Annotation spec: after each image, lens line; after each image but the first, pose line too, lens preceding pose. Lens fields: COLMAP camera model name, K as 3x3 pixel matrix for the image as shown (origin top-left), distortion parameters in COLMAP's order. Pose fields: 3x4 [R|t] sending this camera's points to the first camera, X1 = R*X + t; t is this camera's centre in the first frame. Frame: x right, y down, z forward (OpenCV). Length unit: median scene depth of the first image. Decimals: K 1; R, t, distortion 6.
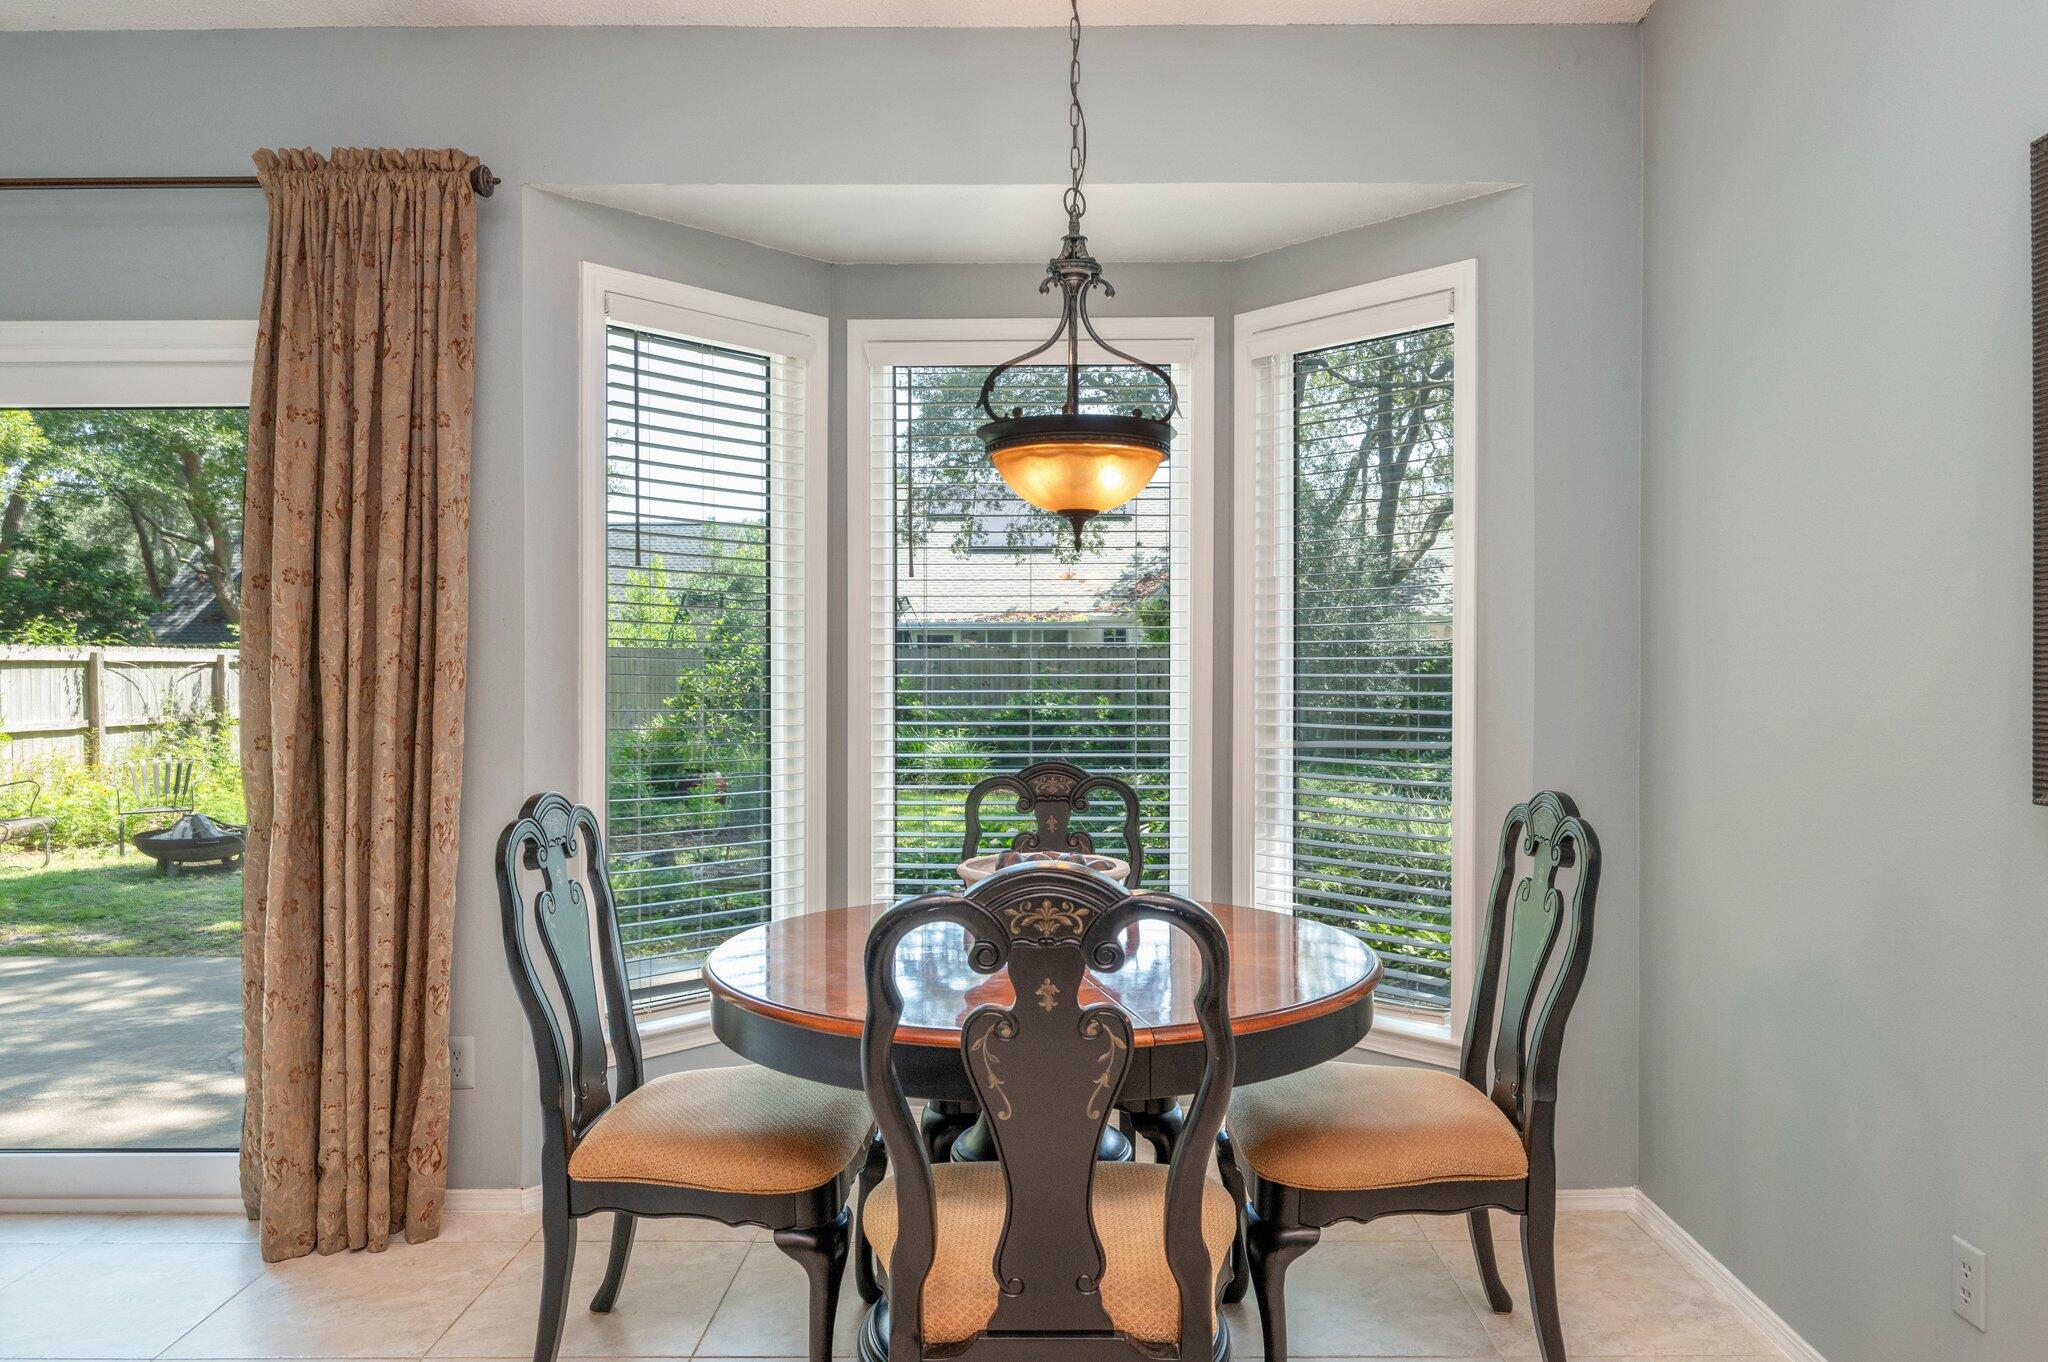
lens RADIAL K [[1321.9, 0, 1089.2], [0, 1321.9, 666.4], [0, 0, 1]] dist [-0.006190, -0.000650]
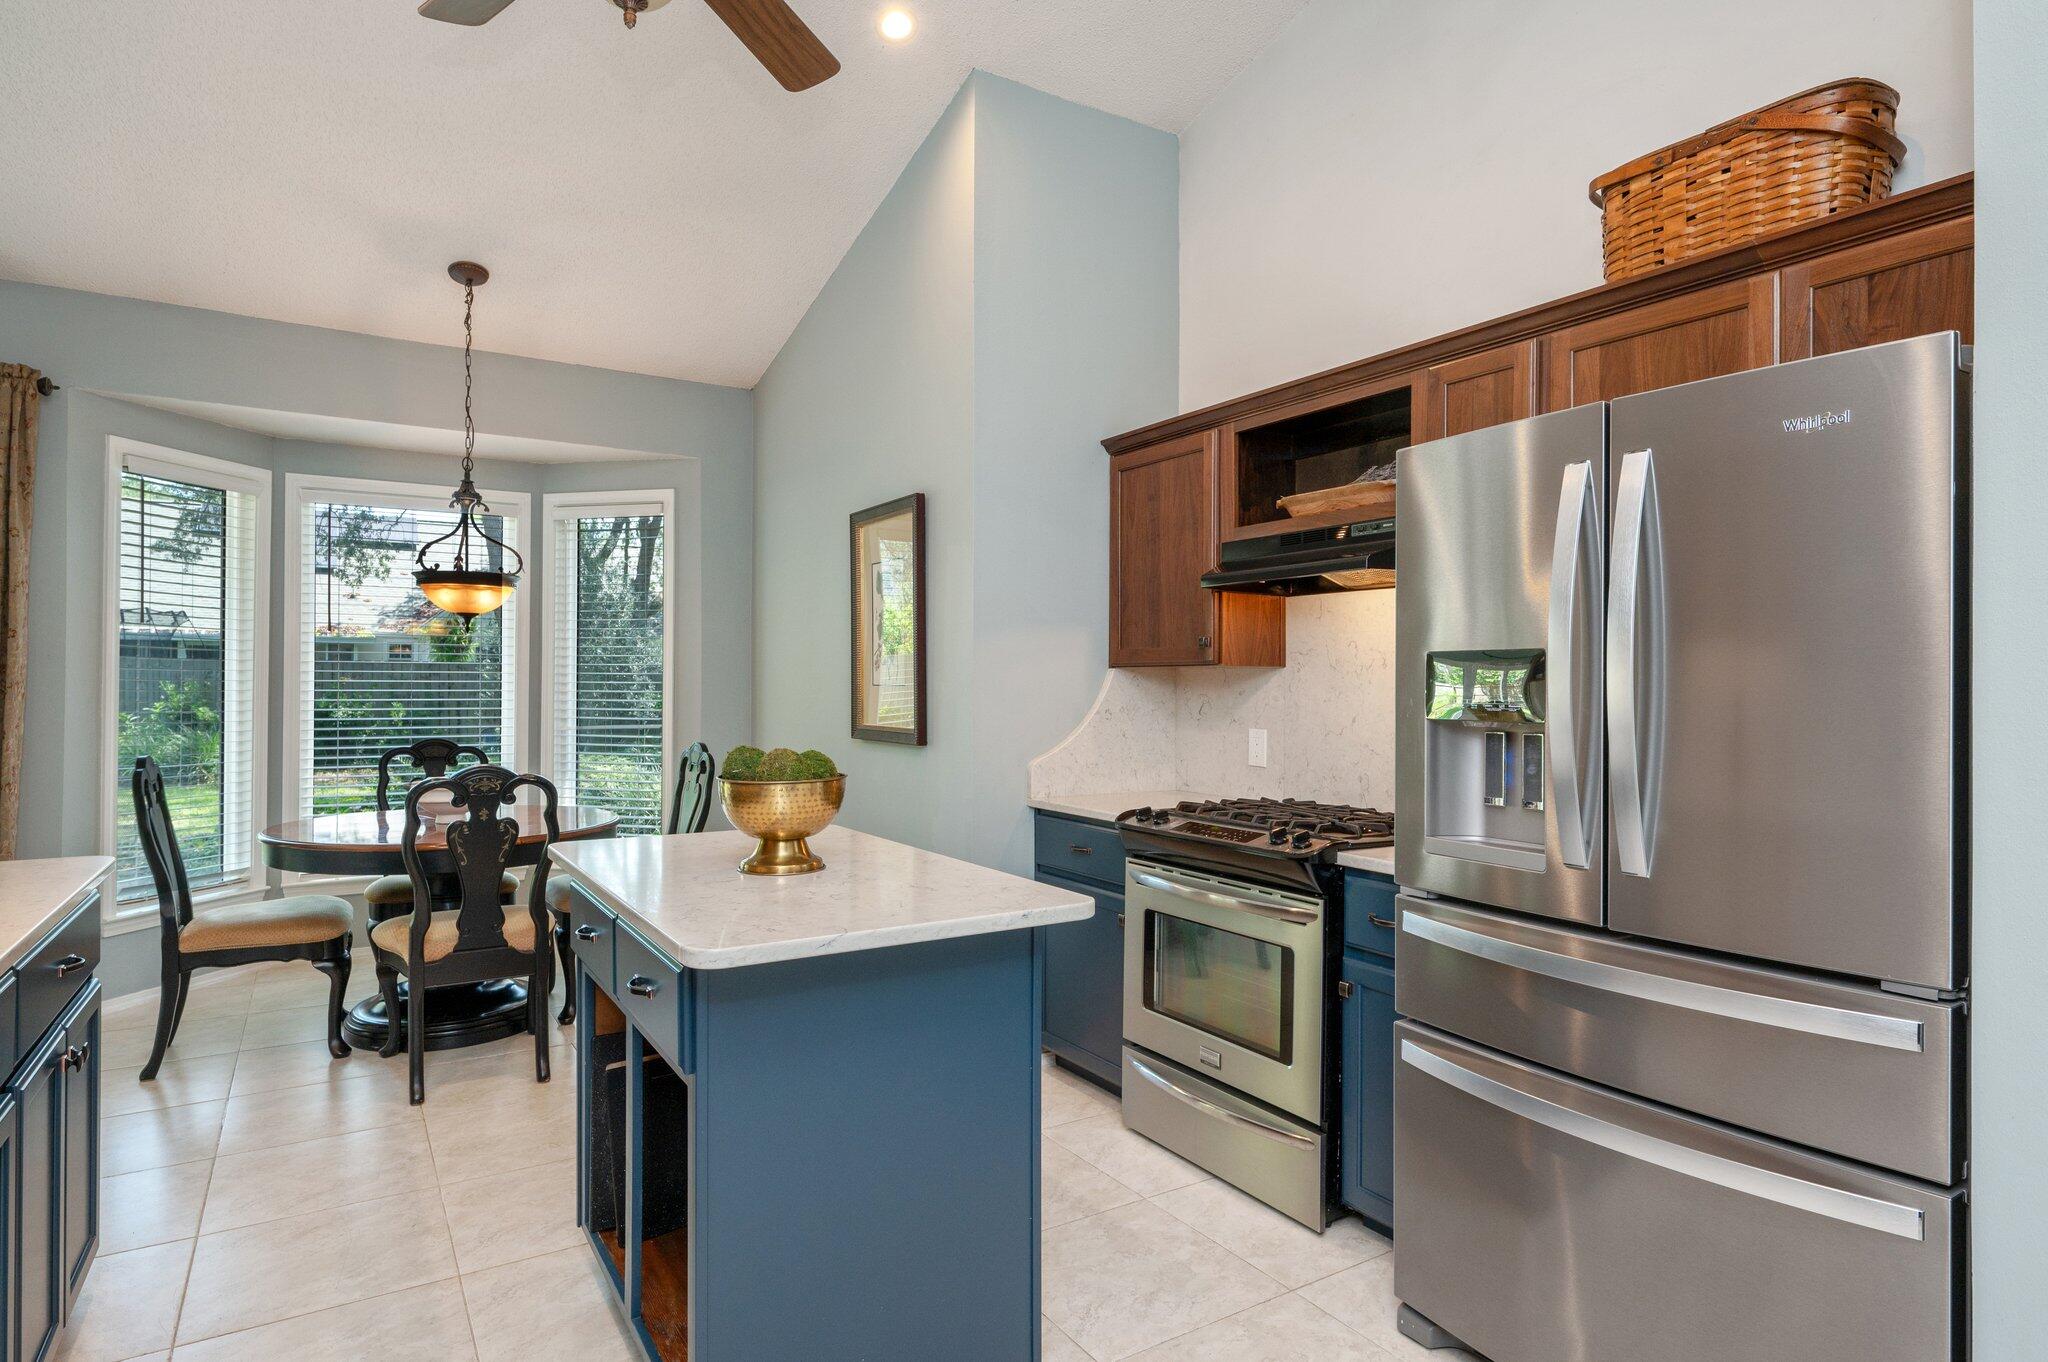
lens RADIAL K [[1098.3, 0, 1034.0], [0, 1098.3, 684.1], [0, 0, 1]] dist [0.000037, -0.000911]
pose [[0.848164, 0.004031, 0.529719, -0.142641], [-0.007519, 0.999962, 0.004430, -0.017554], [-0.529681, -0.007740, 0.848162, -0.788708]]
